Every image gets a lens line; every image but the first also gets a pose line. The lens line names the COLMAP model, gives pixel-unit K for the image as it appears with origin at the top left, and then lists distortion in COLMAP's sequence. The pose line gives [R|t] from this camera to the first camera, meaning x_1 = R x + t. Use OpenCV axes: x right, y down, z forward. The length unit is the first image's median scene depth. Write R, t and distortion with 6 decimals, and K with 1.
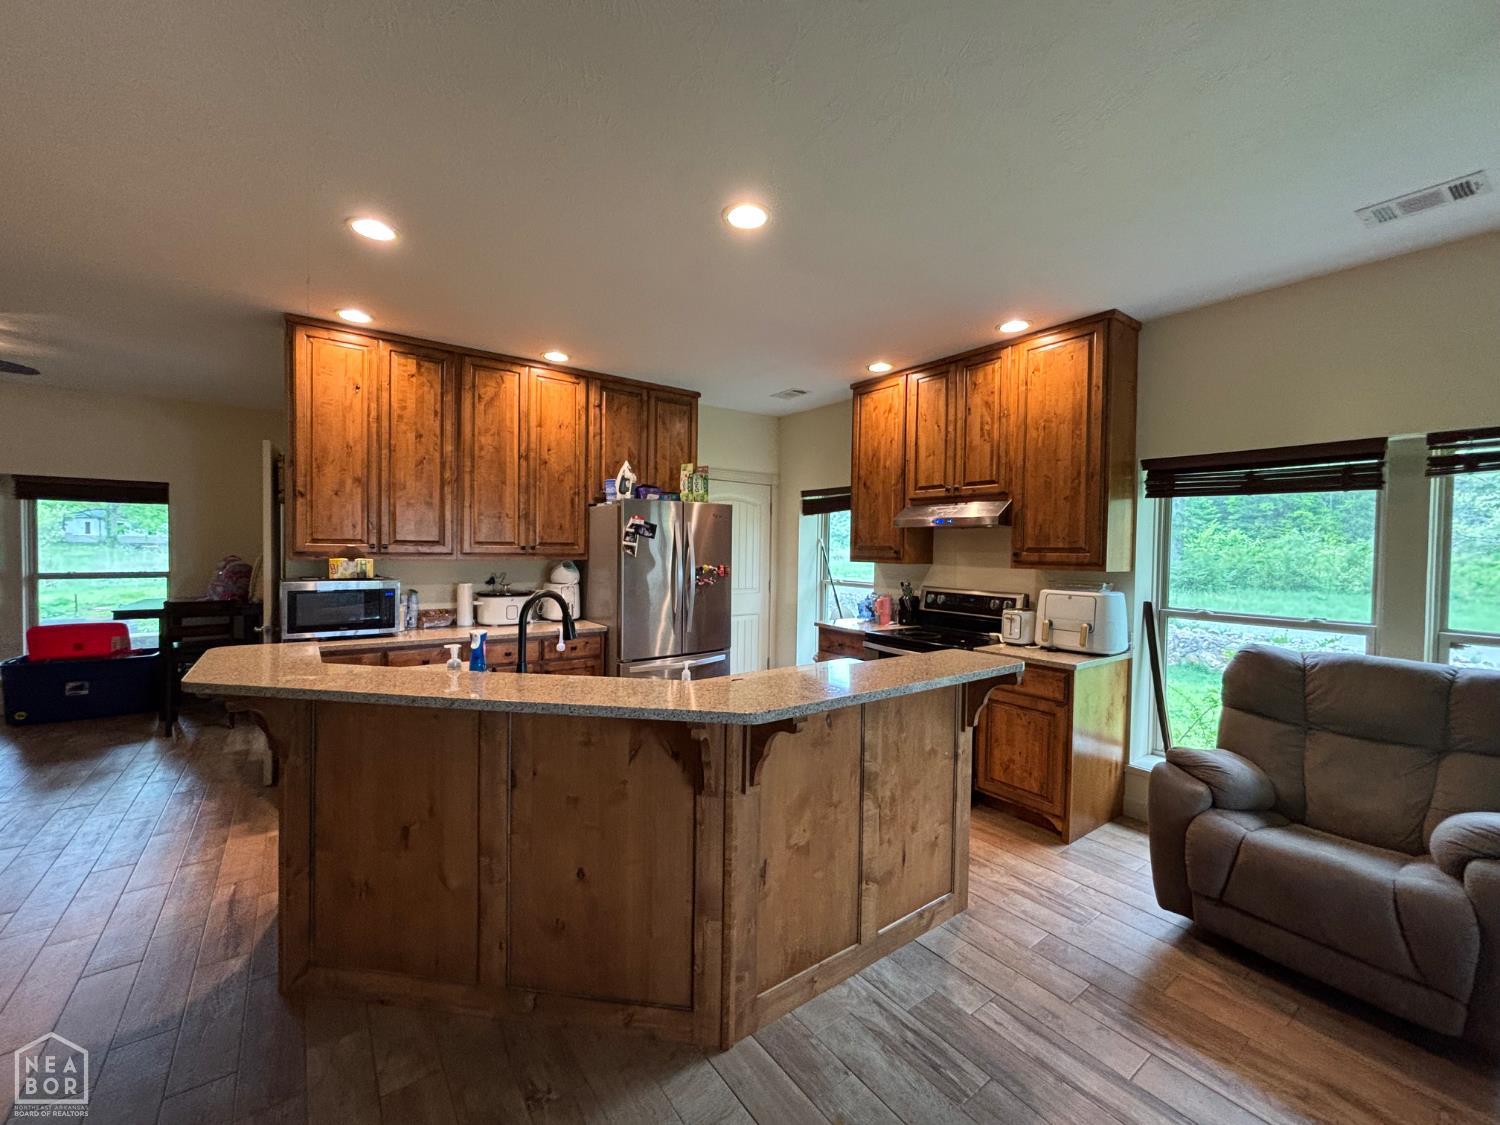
lens RADIAL K [[600.8, 0, 754.6], [0, 600.8, 562.4], [0, 0, 1]] dist [-0.001314, 0.001320]
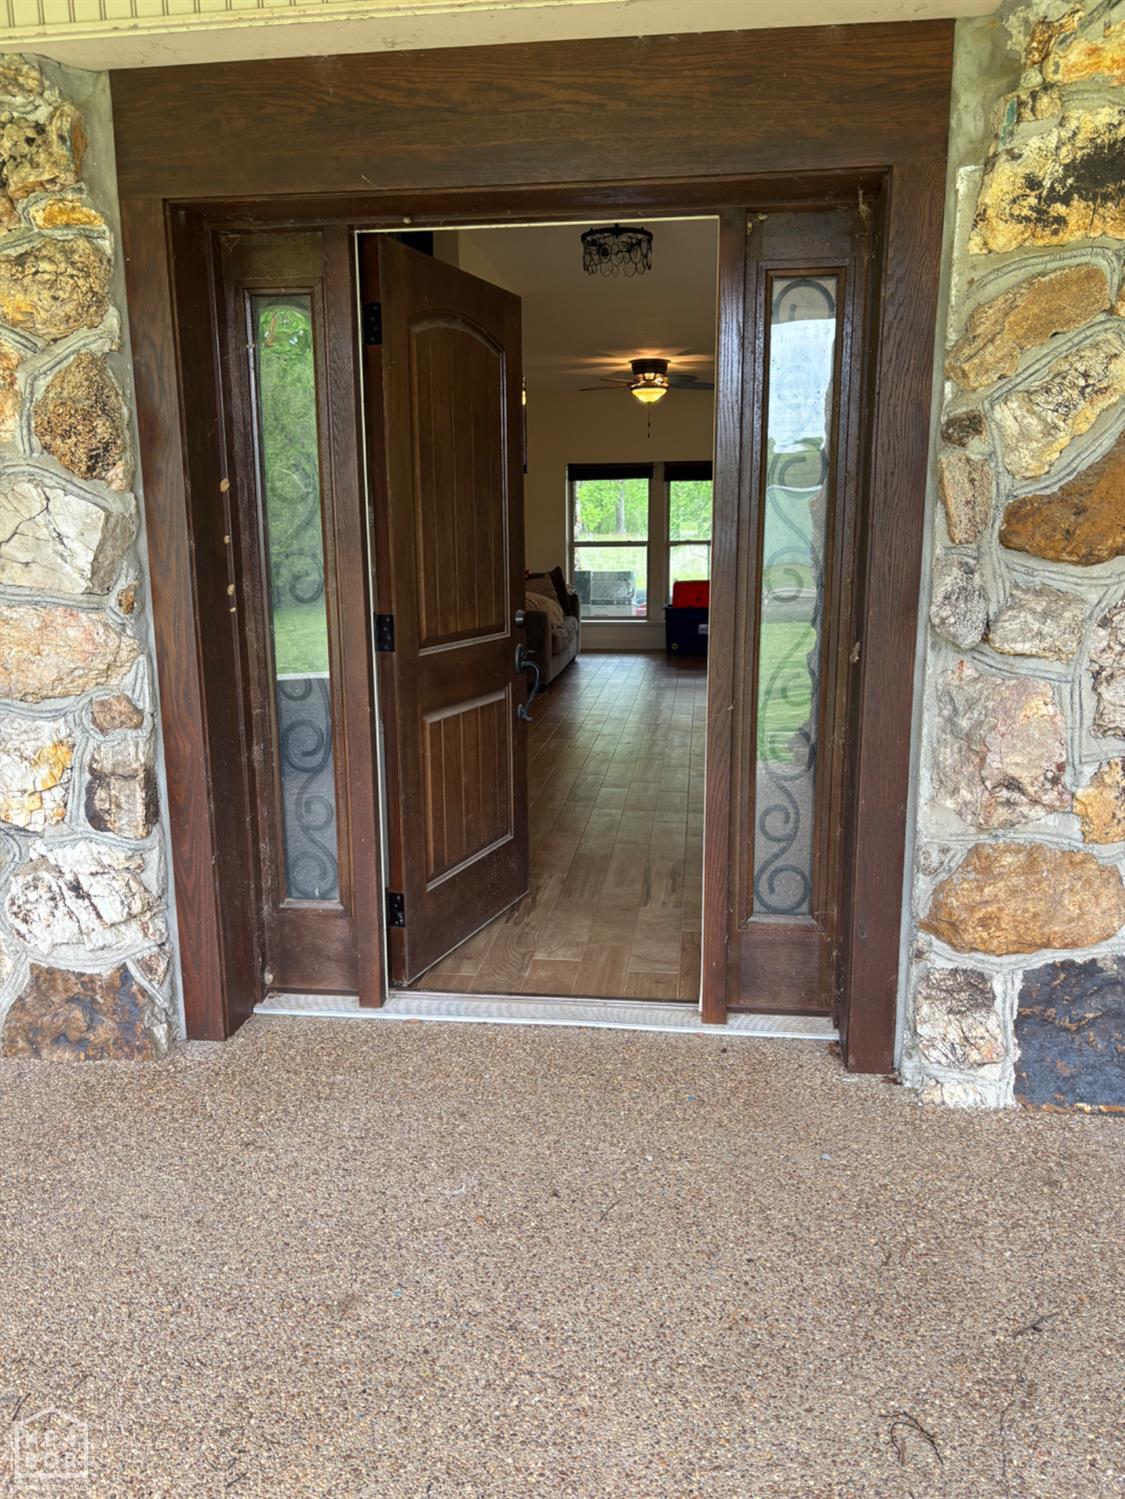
lens RADIAL K [[1126.7, 0, 564.1], [0, 1126.7, 753.6], [0, 0, 1]] dist [0.068799, 0.001310]
pose [[0.720591, 0.117907, -0.683261, 0.511809], [0.000165, 0.985406, 0.170221, 0.084525], [0.693360, -0.122773, 0.710055, -1.415451]]
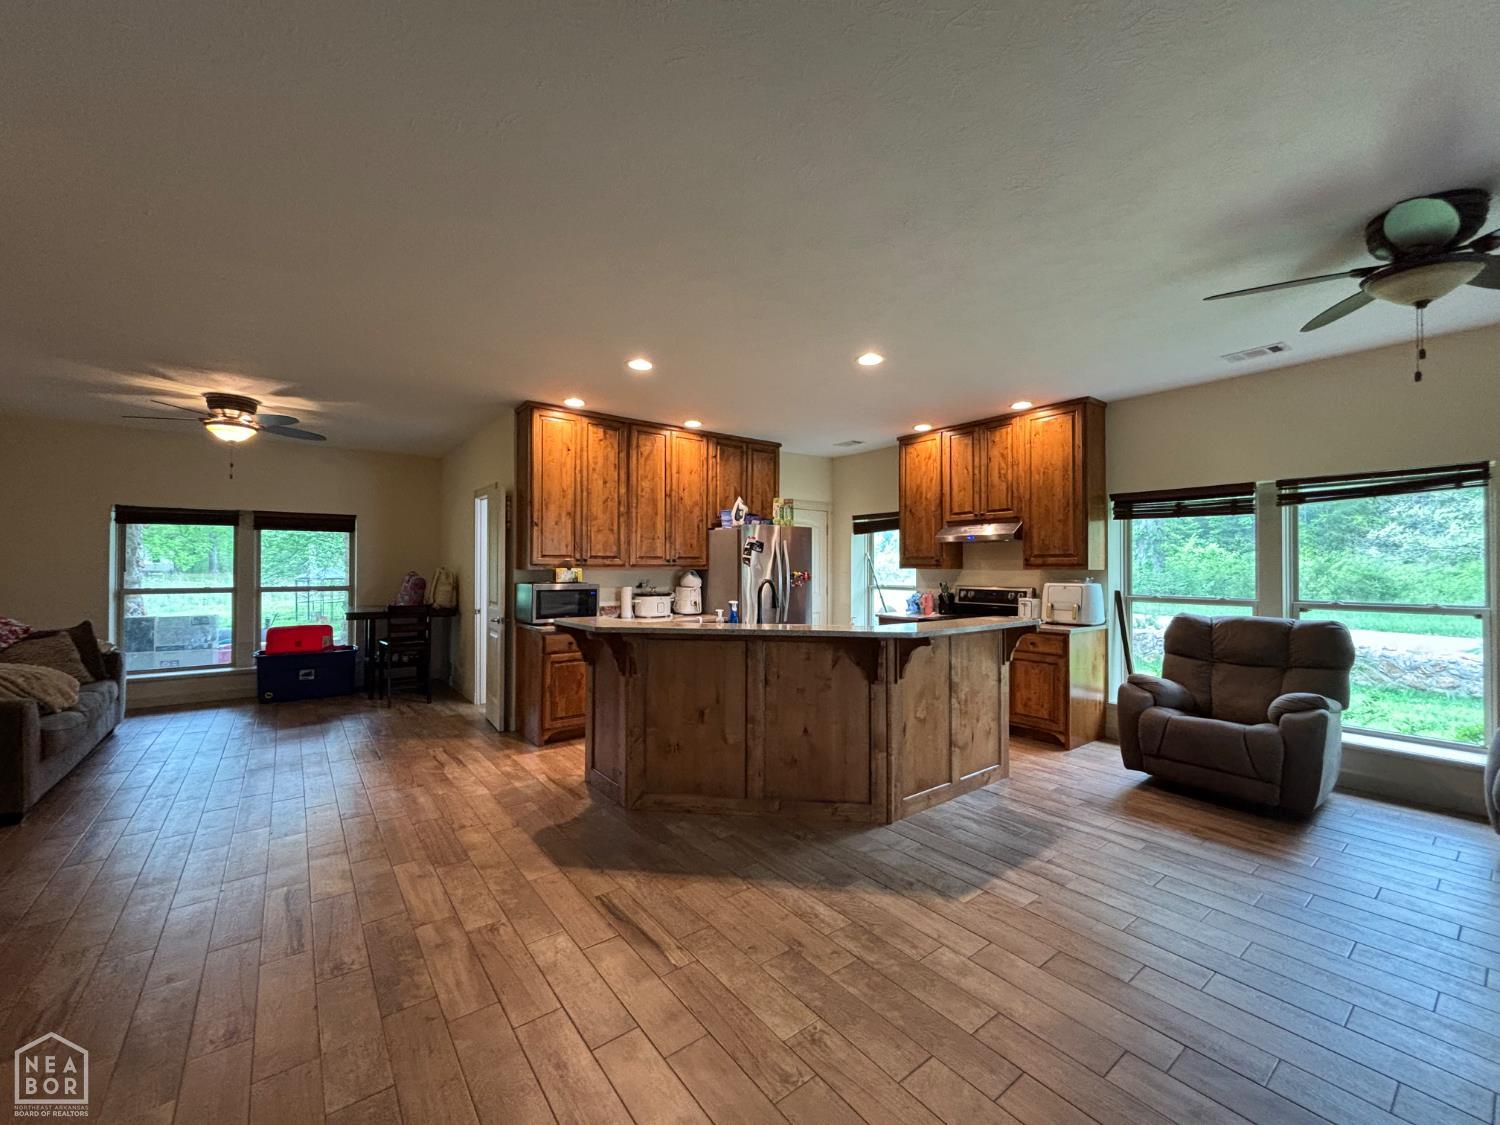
lens RADIAL K [[600.8, 0, 755.1], [0, 600.8, 560.1], [0, 0, 1]] dist [-0.001314, 0.001320]
pose [[0.999803, -0.012941, 0.015058, -0.254956], [0.013498, 0.999205, -0.037525, 0.035374], [-0.014561, 0.037721, 0.999182, -0.462734]]
